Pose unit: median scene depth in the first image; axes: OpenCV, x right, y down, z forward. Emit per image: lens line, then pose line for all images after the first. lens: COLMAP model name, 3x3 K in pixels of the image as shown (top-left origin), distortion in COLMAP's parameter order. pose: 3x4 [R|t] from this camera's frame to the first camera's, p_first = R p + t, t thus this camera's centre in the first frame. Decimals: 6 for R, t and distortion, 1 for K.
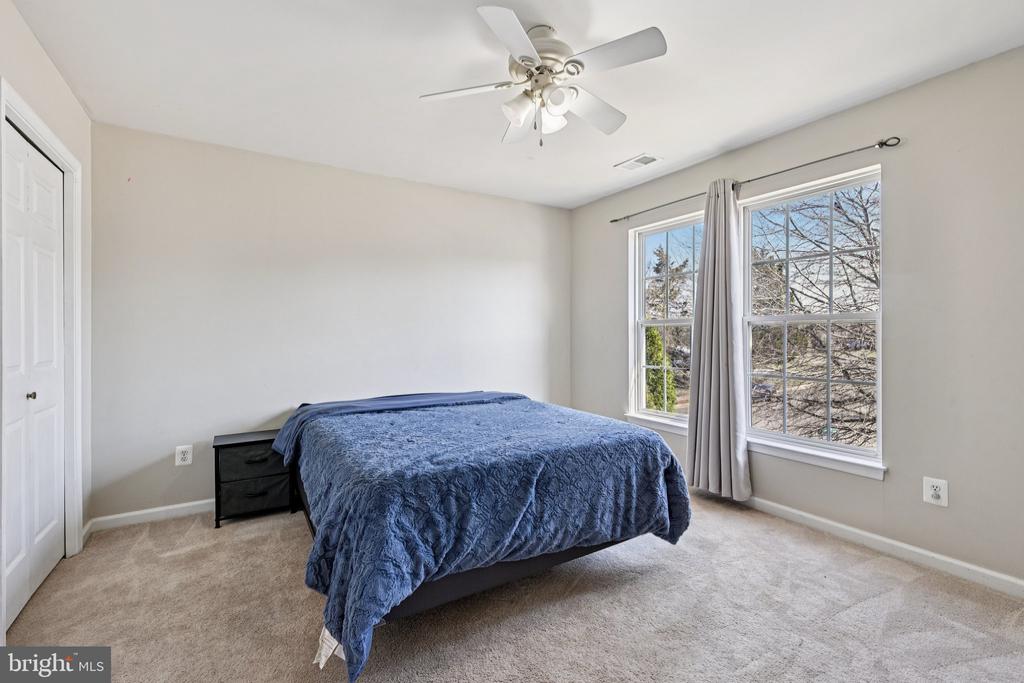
lens RADIAL K [[447.9, 0, 505.9], [0, 447.9, 338.0], [0, 0, 1]] dist [0.001433, 0.000072]
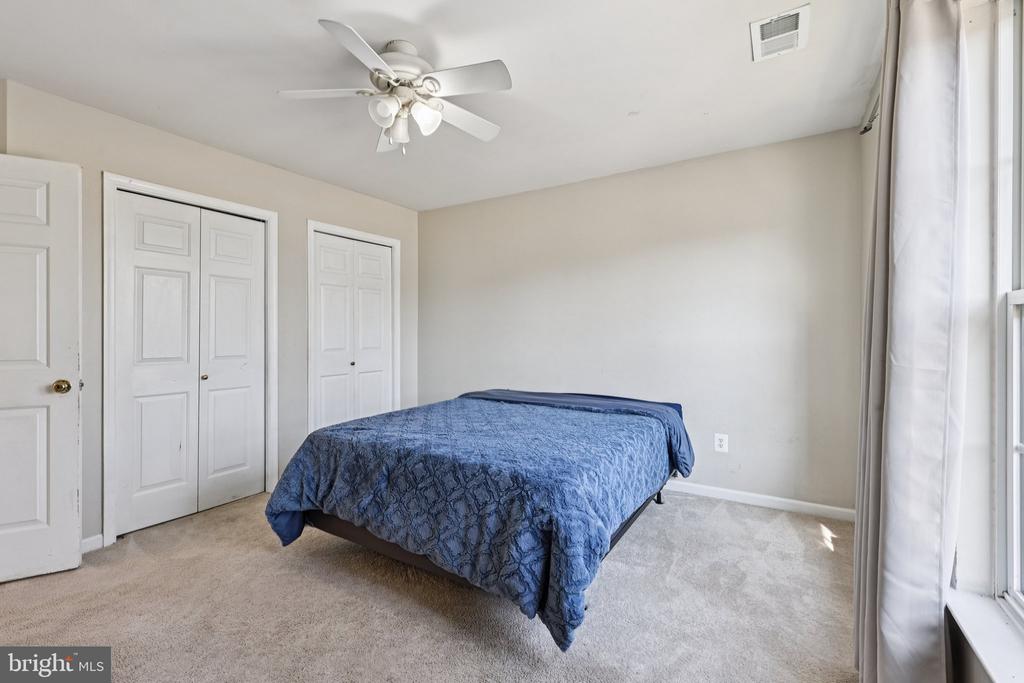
lens RADIAL K [[447.9, 0, 507.0], [0, 447.9, 338.6], [0, 0, 1]] dist [0.001433, 0.000072]
pose [[0.450545, 0.012990, -0.892659, 0.949004], [-0.010207, 0.999904, 0.009399, -0.010441], [0.892695, 0.004877, 0.450634, 0.634125]]
